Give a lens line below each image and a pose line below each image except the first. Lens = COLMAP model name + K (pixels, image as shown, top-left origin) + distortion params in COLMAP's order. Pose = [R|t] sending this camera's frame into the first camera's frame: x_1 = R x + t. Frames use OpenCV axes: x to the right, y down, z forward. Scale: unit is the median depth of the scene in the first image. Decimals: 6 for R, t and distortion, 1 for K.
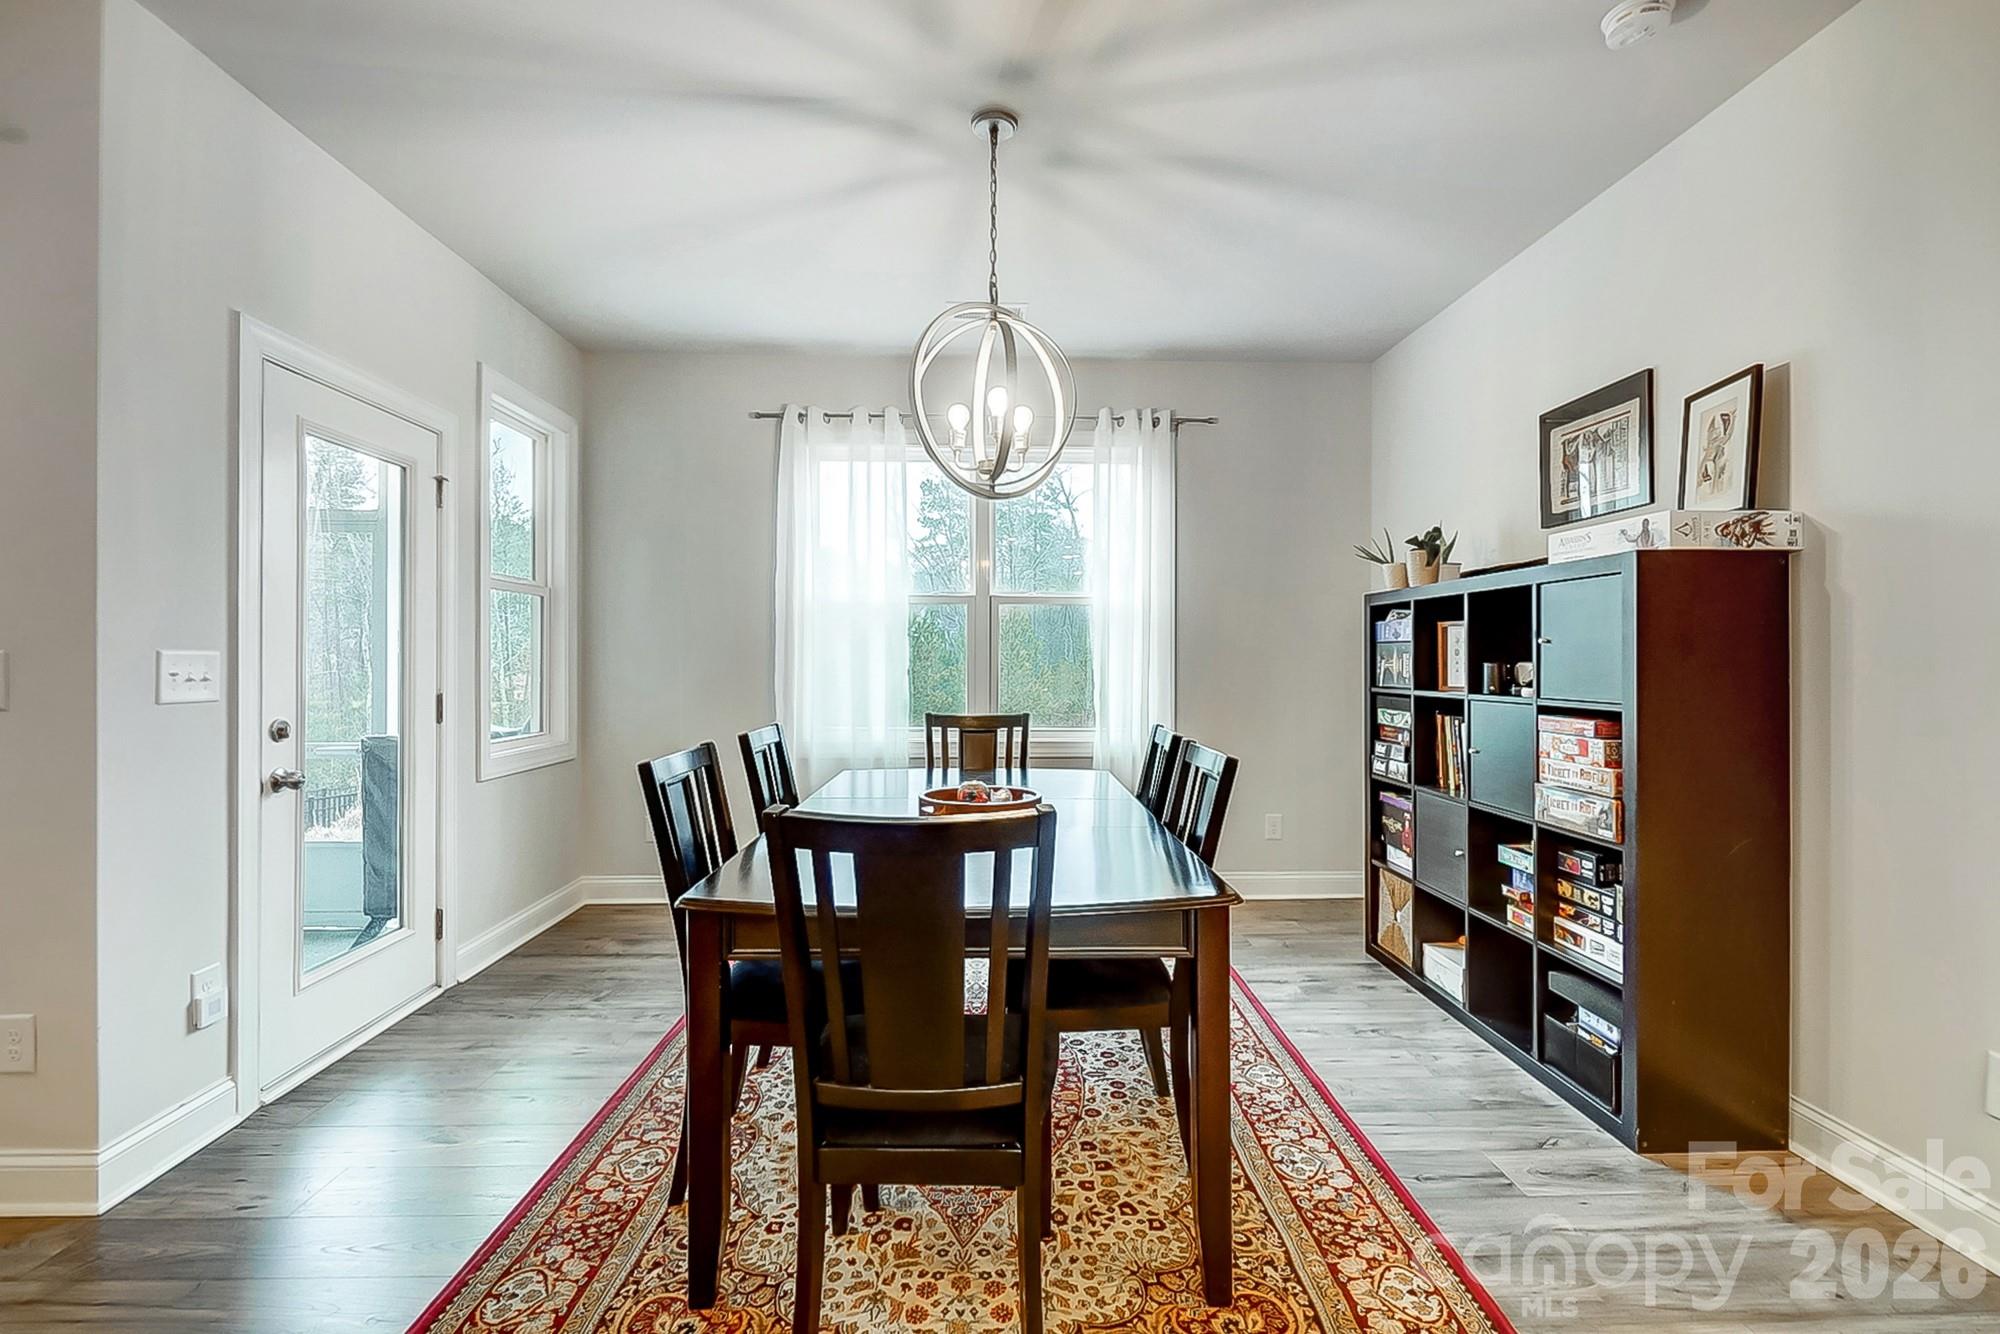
lens RADIAL K [[874.6, 0, 1003.4], [0, 874.6, 649.9], [0, 0, 1]] dist [-0.000181, -0.000008]
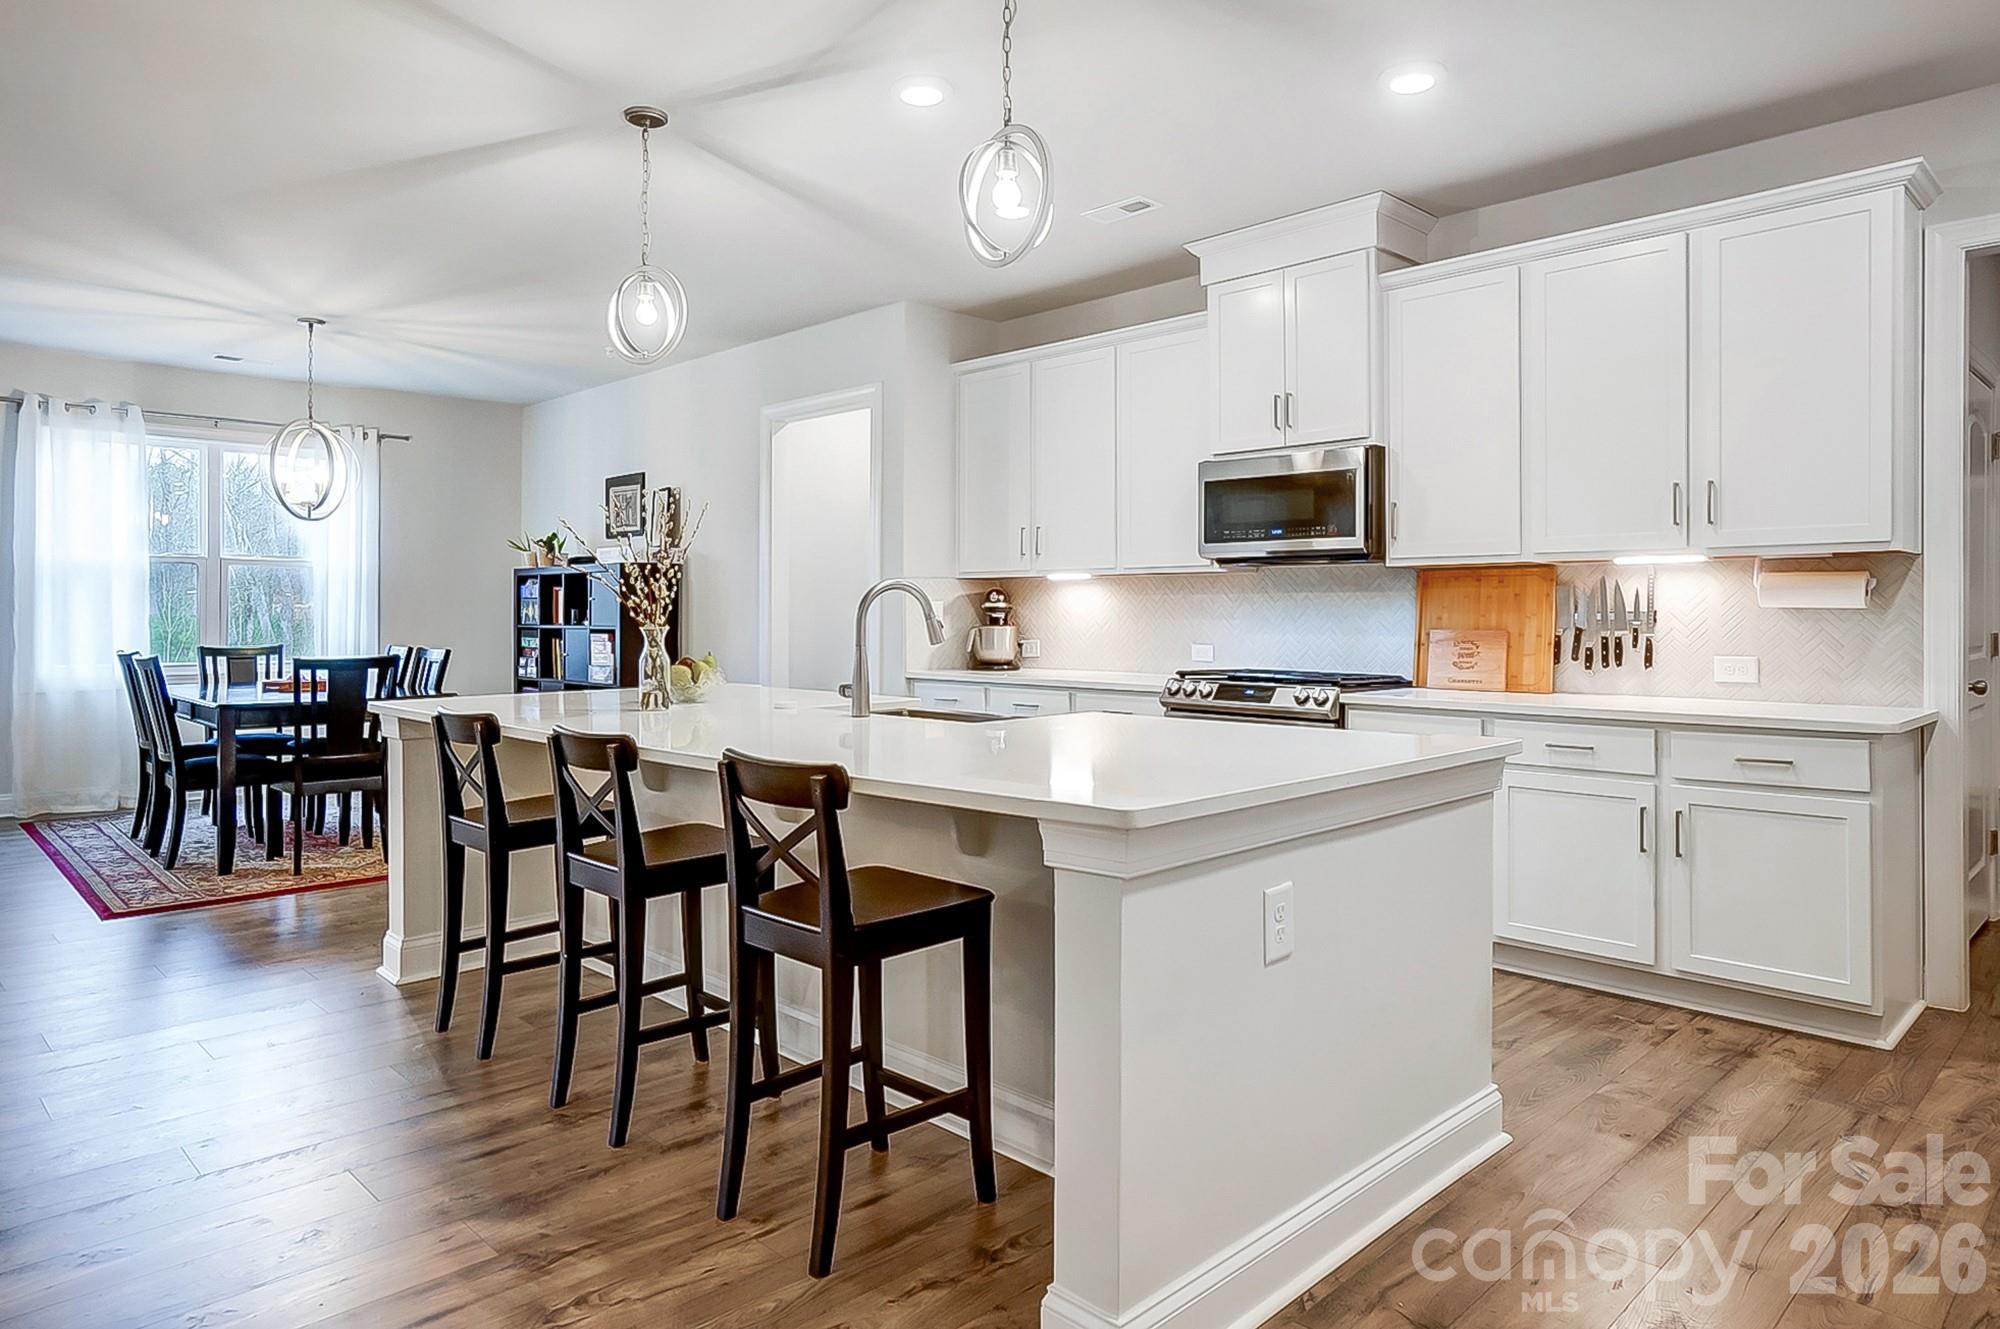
lens RADIAL K [[1229.9, 0, 996.5], [0, 1229.9, 607.7], [0, 0, 1]] dist [-0.002313, 0.000150]
pose [[0.736532, -0.000663, 0.676402, -0.534022], [-0.005480, 0.999961, 0.006948, -0.011897], [-0.676380, -0.008824, 0.736500, -1.458052]]
